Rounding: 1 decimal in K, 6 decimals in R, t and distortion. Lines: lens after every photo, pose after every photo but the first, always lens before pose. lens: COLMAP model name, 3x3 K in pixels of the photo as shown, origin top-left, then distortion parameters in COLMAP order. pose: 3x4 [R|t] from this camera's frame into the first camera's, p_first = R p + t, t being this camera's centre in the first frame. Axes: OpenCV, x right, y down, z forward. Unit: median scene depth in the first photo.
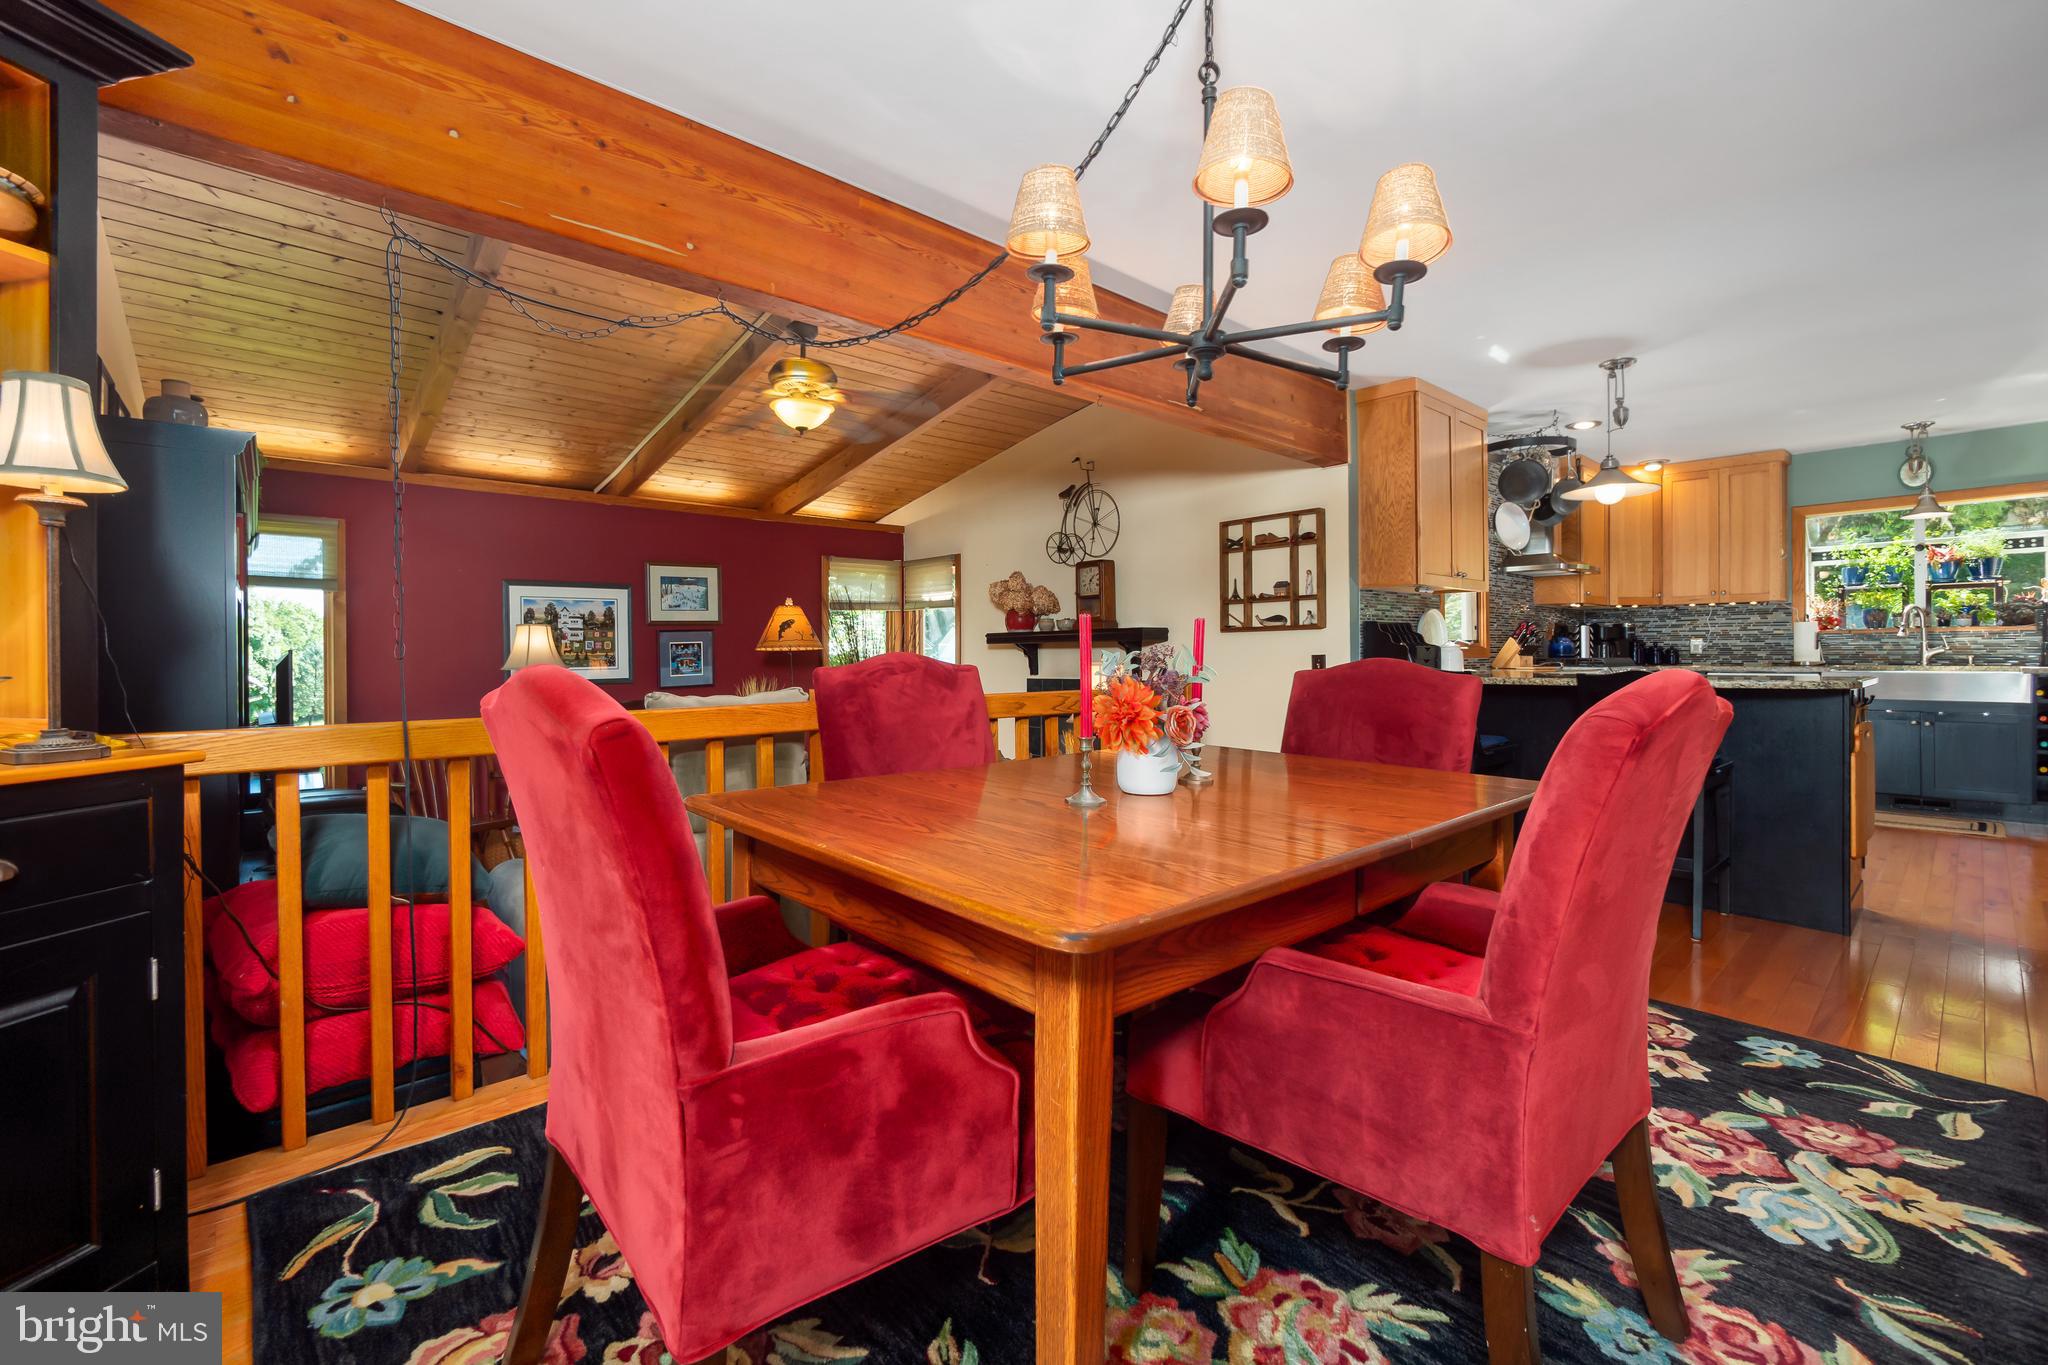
lens RADIAL K [[830.3, 0, 1019.8], [0, 830.3, 661.8], [0, 0, 1]] dist [-0.013253, -0.000393]
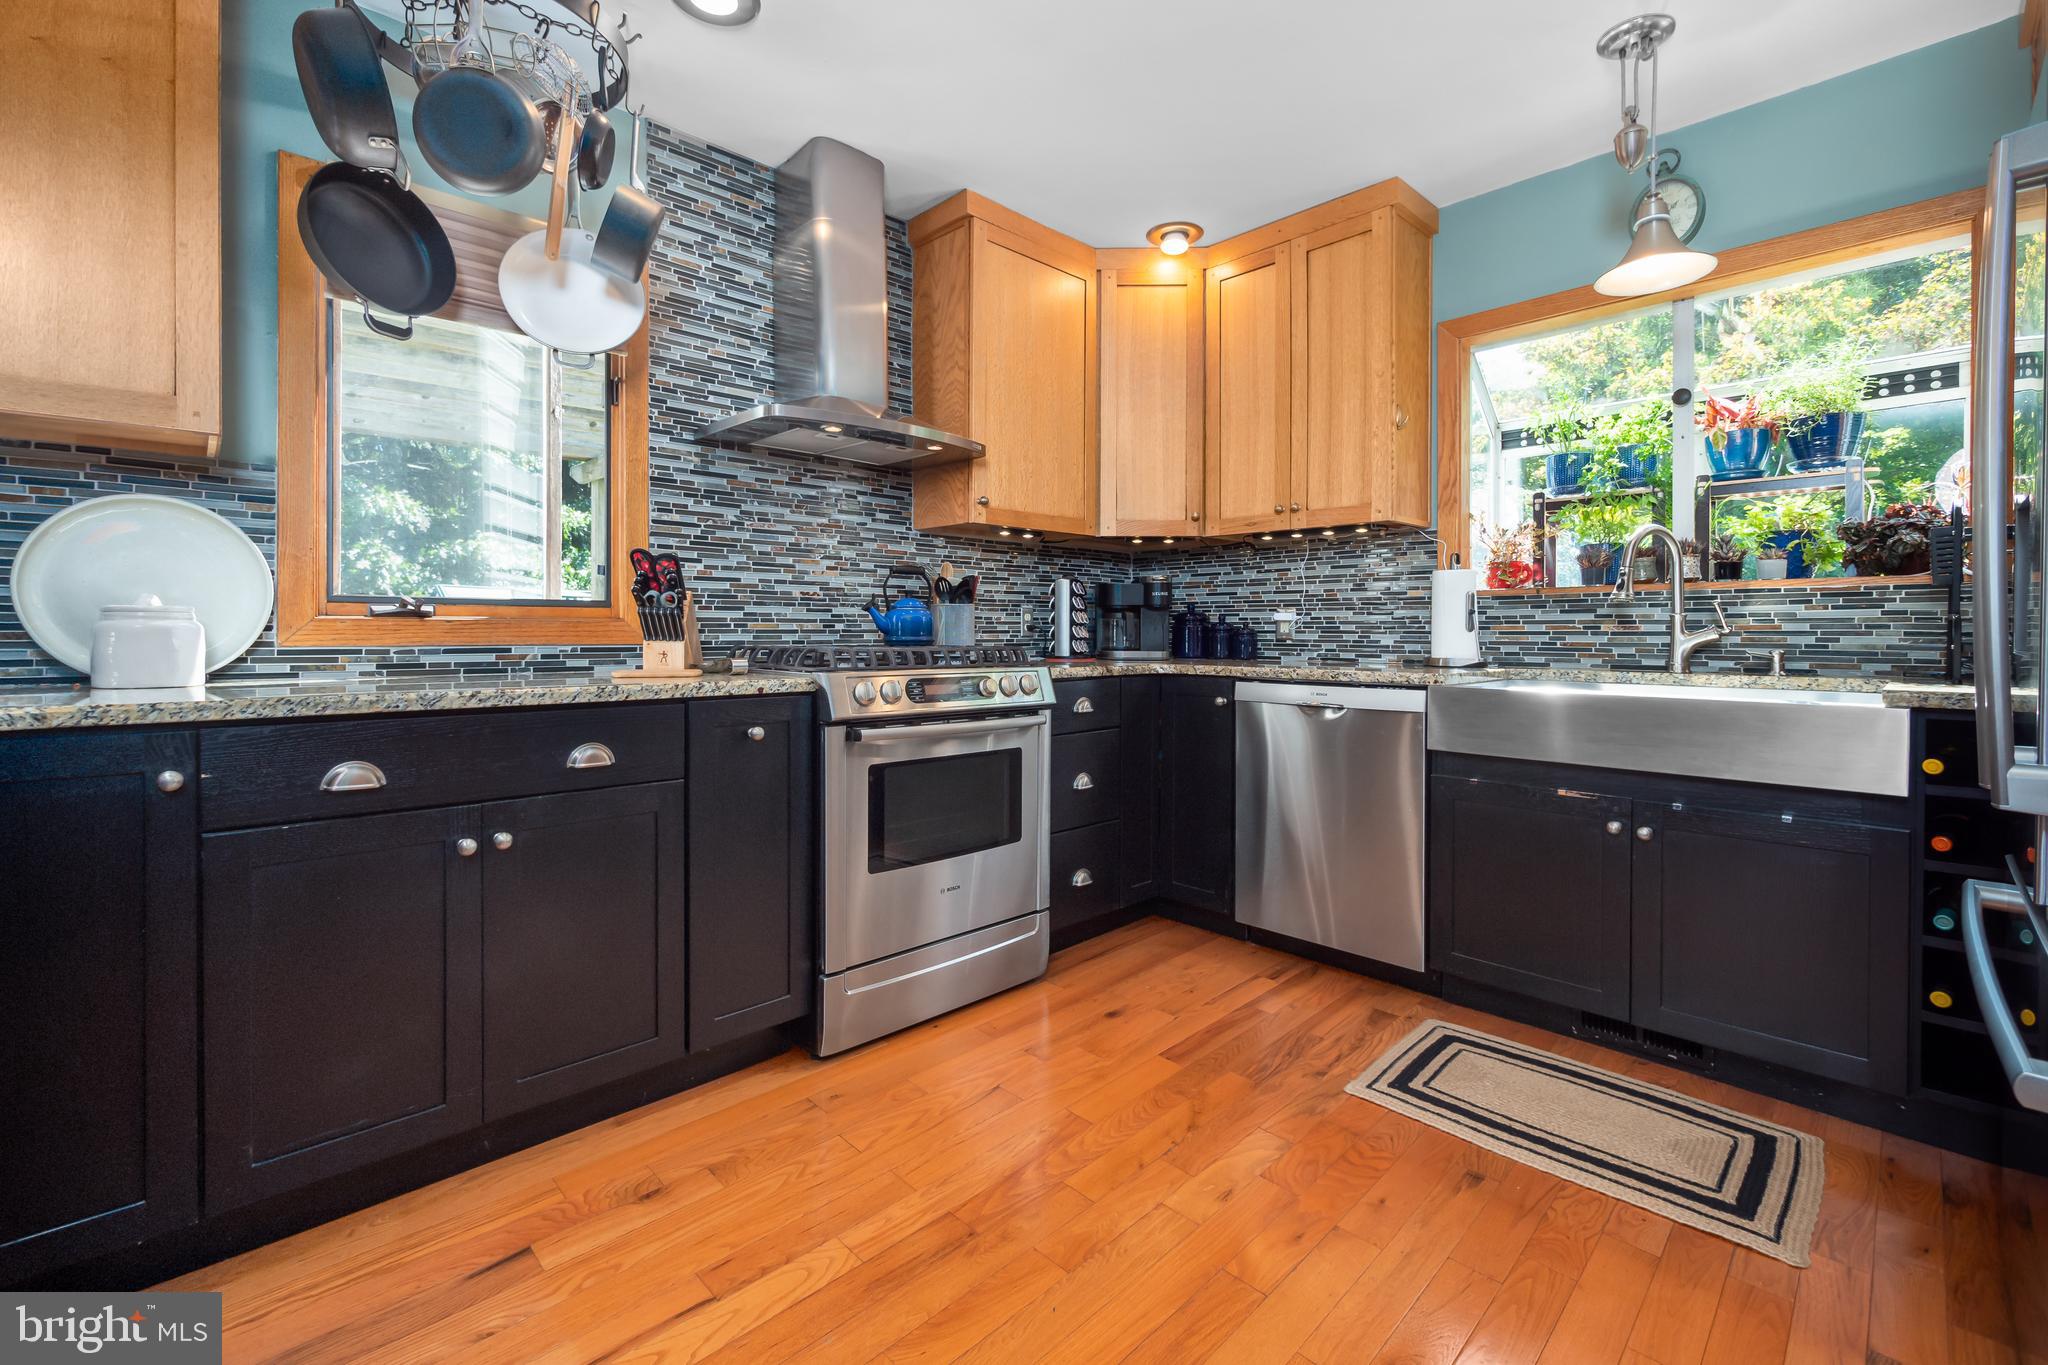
lens RADIAL K [[871.6, 0, 1013.8], [0, 871.6, 637.6], [0, 0, 1]] dist [-0.002325, -0.000221]
pose [[0.998310, 0.009144, 0.057386, 0.727146], [-0.009005, 0.999956, -0.002686, -0.008553], [-0.057408, 0.002164, 0.998348, 0.563346]]
